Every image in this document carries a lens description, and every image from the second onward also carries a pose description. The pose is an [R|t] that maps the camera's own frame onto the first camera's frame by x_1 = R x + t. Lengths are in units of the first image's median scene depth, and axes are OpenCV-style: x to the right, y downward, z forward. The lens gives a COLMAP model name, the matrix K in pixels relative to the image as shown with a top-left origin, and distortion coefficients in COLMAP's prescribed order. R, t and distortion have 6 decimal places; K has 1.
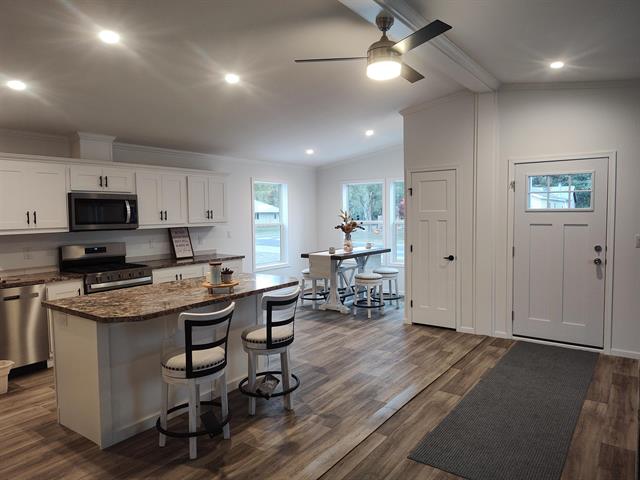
lens RADIAL K [[434.3, 0, 325.9], [0, 434.3, 237.3], [0, 0, 1]] dist [0.058476, -0.068531]
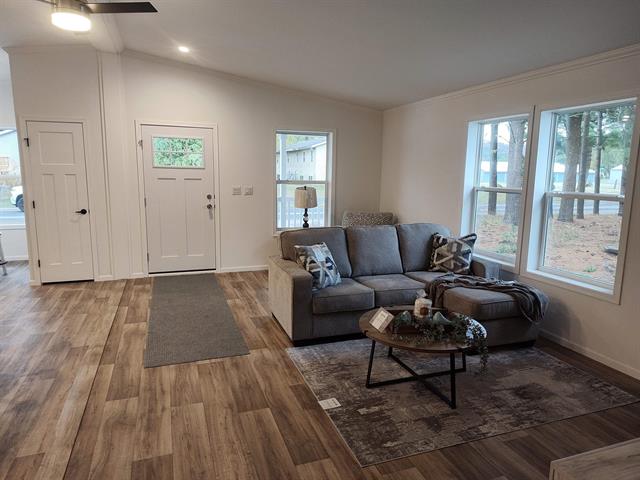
lens RADIAL K [[434.3, 0, 325.9], [0, 434.3, 237.3], [0, 0, 1]] dist [0.058476, -0.068531]
pose [[0.561628, -0.107029, 0.820438, -0.290413], [0.028689, 0.993521, 0.109969, 0.012415], [-0.826892, -0.038224, 0.561060, -0.051635]]
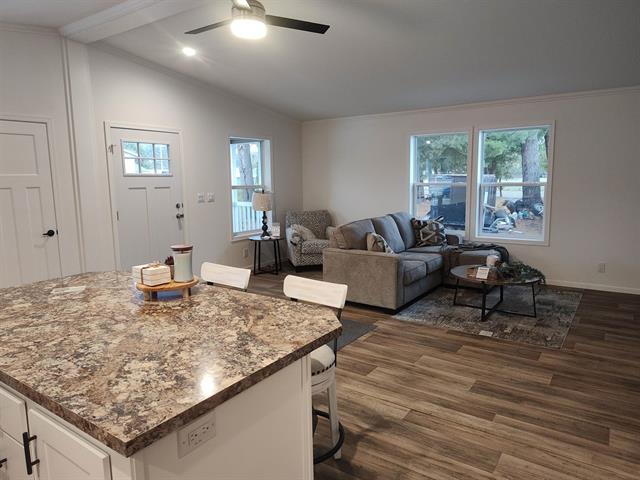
lens RADIAL K [[434.3, 0, 325.9], [0, 434.3, 237.3], [0, 0, 1]] dist [0.058476, -0.068531]
pose [[-0.018484, -0.127096, 0.991718, -0.645221], [0.076570, 0.988795, 0.128148, -0.013221], [-0.996893, 0.078305, -0.008545, 0.593390]]
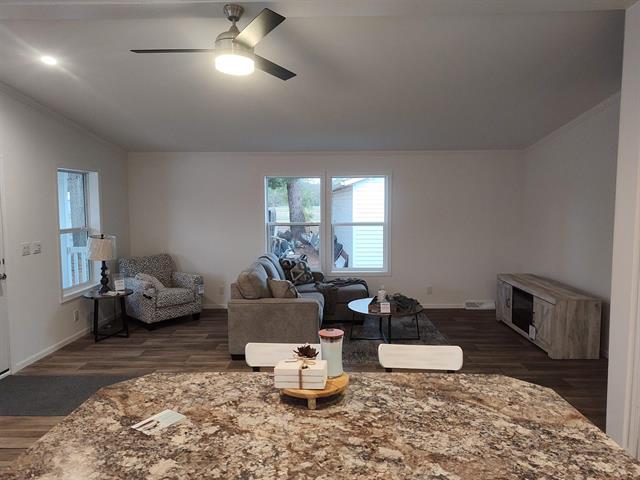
lens RADIAL K [[434.3, 0, 325.9], [0, 434.3, 237.3], [0, 0, 1]] dist [0.058476, -0.068531]
pose [[-0.565541, -0.051602, 0.823104, -0.497621], [0.062887, 0.992437, 0.105427, -0.078126], [-0.822319, 0.111386, -0.558018, 0.941079]]
